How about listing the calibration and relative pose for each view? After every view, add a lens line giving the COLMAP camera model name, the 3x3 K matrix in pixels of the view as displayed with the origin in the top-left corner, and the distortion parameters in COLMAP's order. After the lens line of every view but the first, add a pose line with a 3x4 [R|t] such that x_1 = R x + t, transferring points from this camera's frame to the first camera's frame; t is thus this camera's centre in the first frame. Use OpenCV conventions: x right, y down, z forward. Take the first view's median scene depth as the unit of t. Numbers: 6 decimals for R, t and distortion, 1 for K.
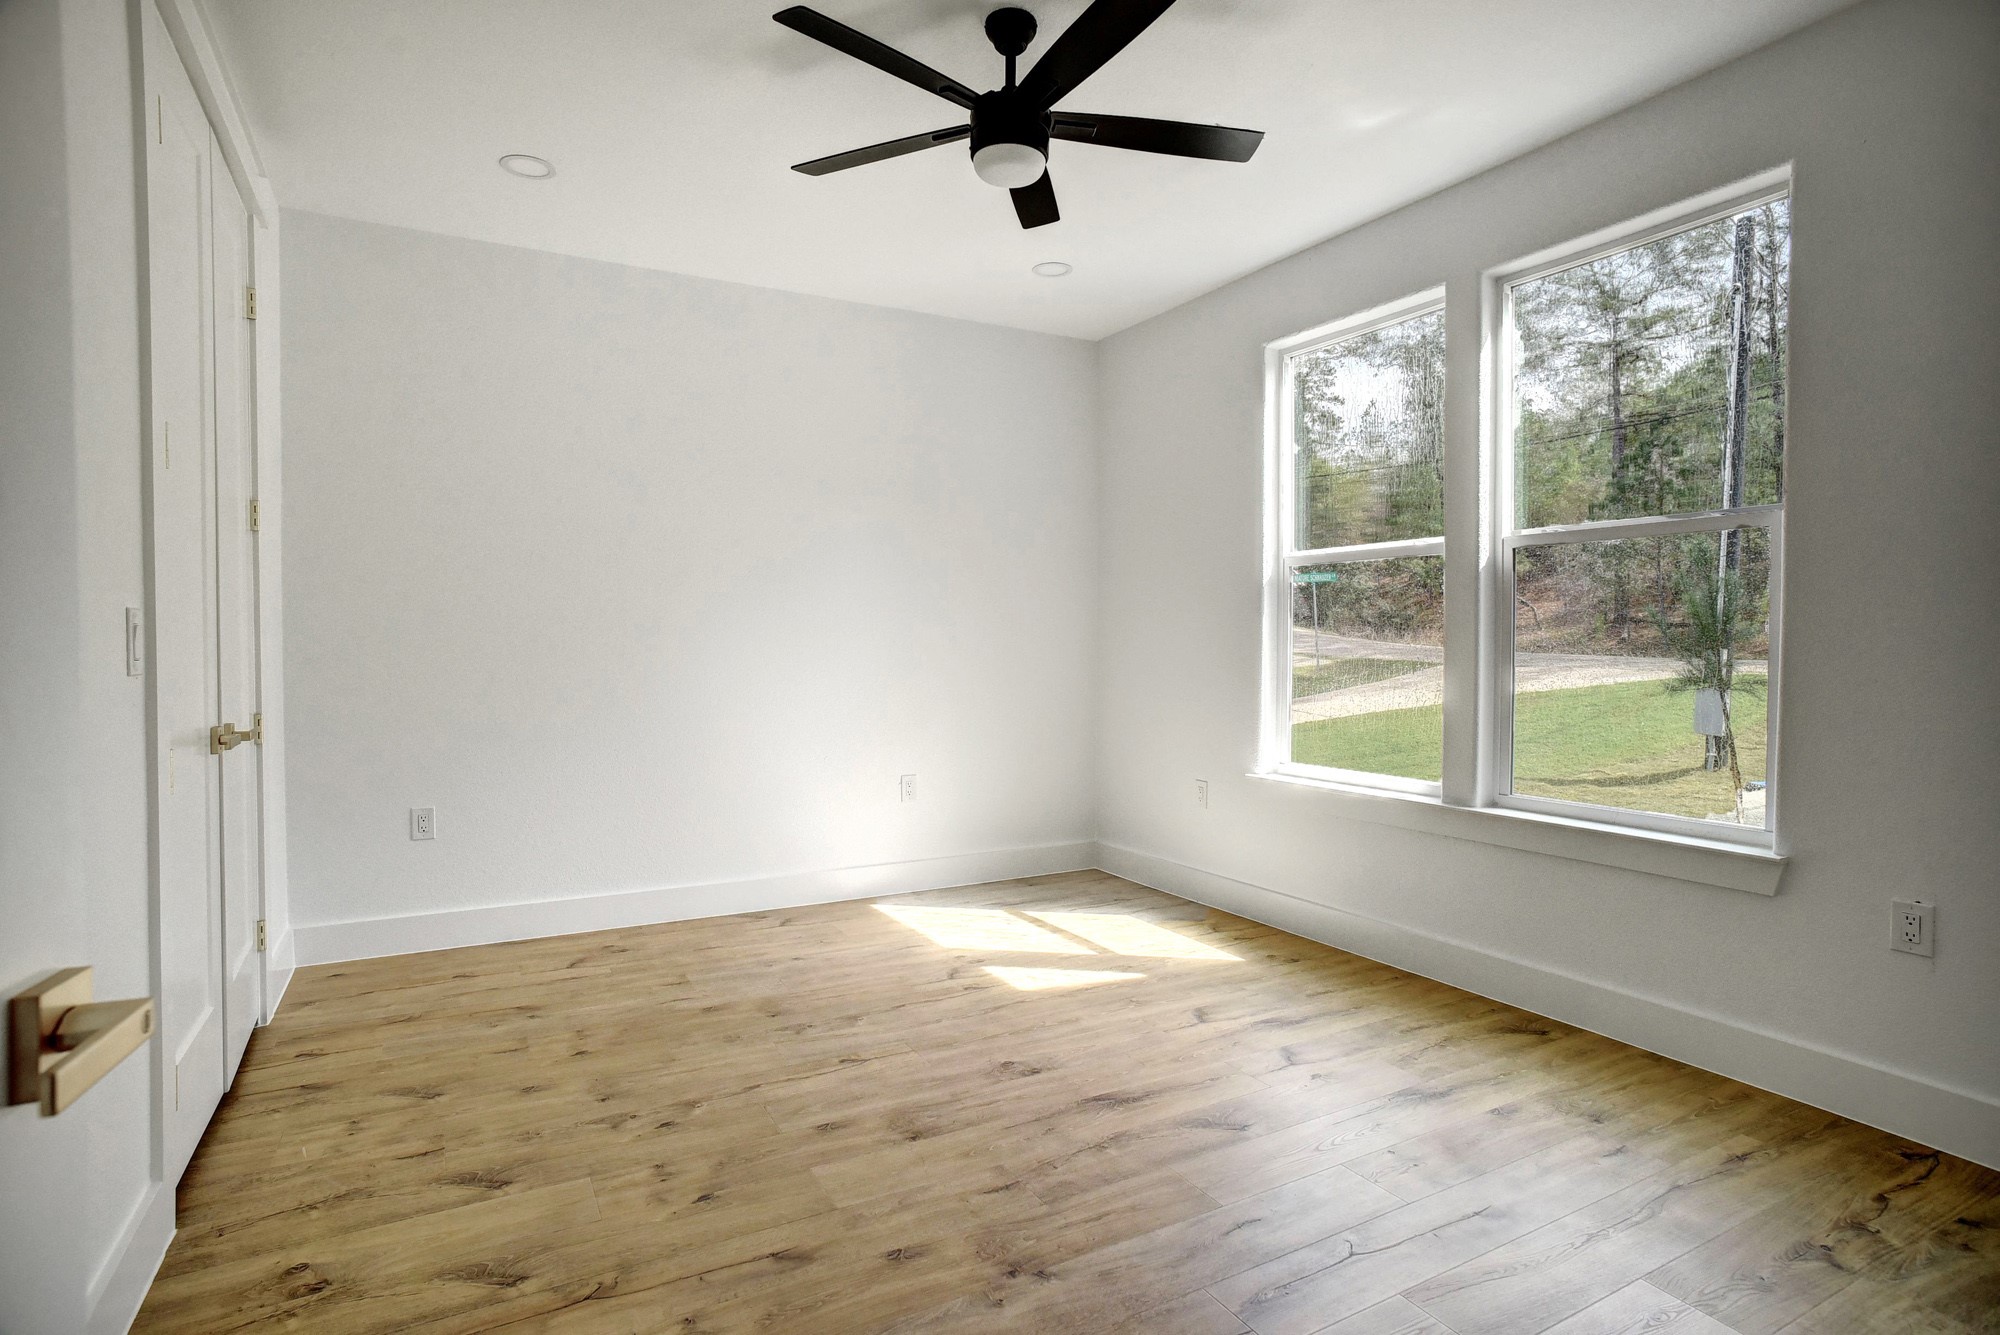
lens RADIAL K [[1049.6, 0, 1000.0], [0, 1049.6, 667.5], [0, 0, 1]] dist [-0.069279, 0.047915]
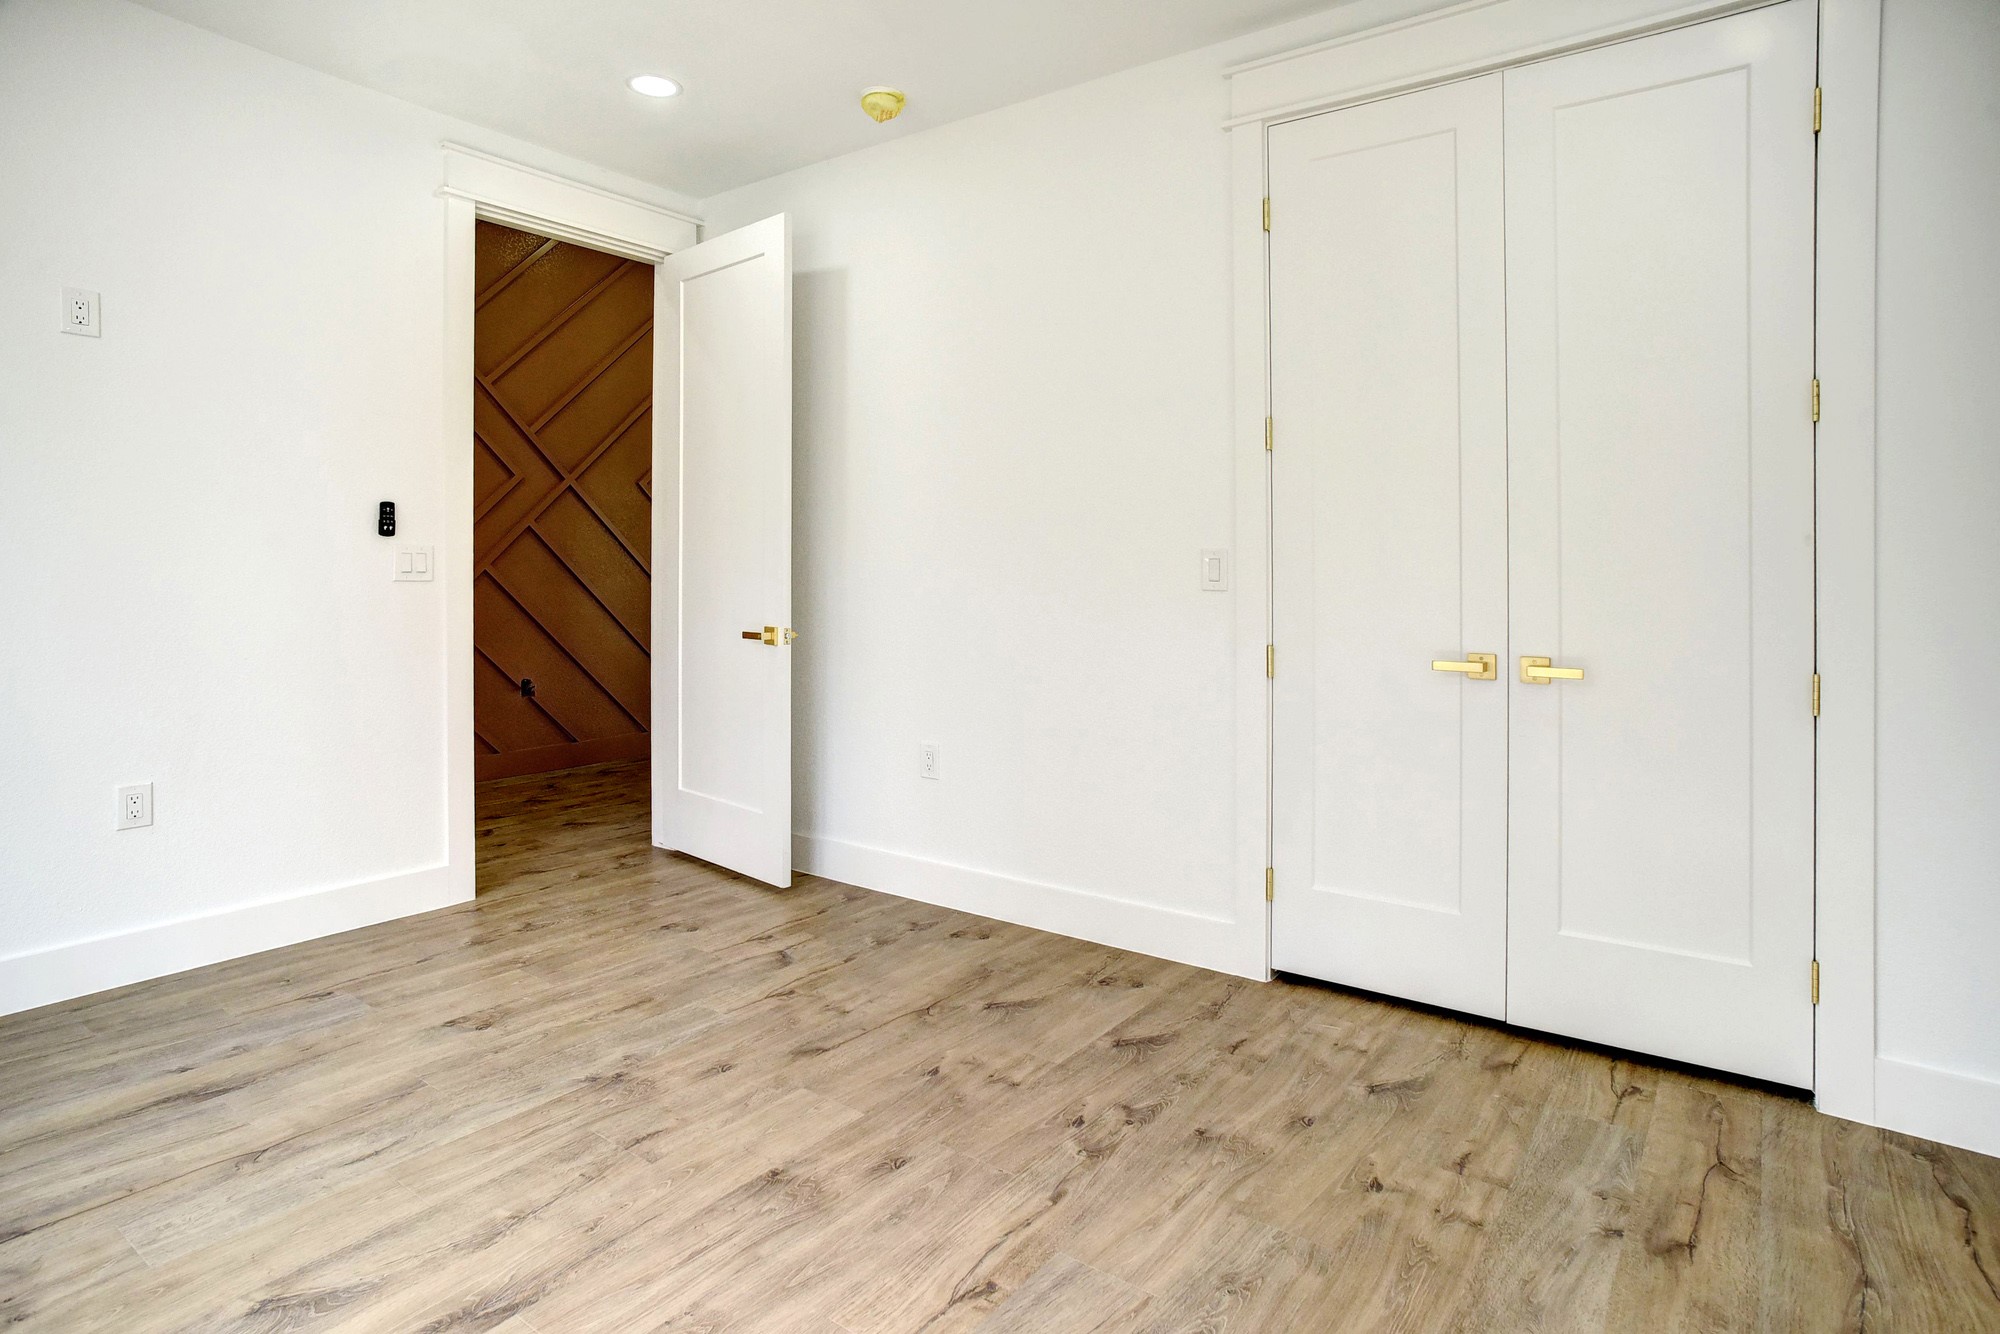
lens RADIAL K [[1049.6, 0, 1000.0], [0, 1049.6, 667.0], [0, 0, 1]] dist [-0.069279, 0.047915]
pose [[-0.905366, 0.031188, -0.423486, 0.087415], [-0.018633, 0.993421, 0.112998, -0.020976], [0.424224, 0.110195, -0.898828, 1.853918]]
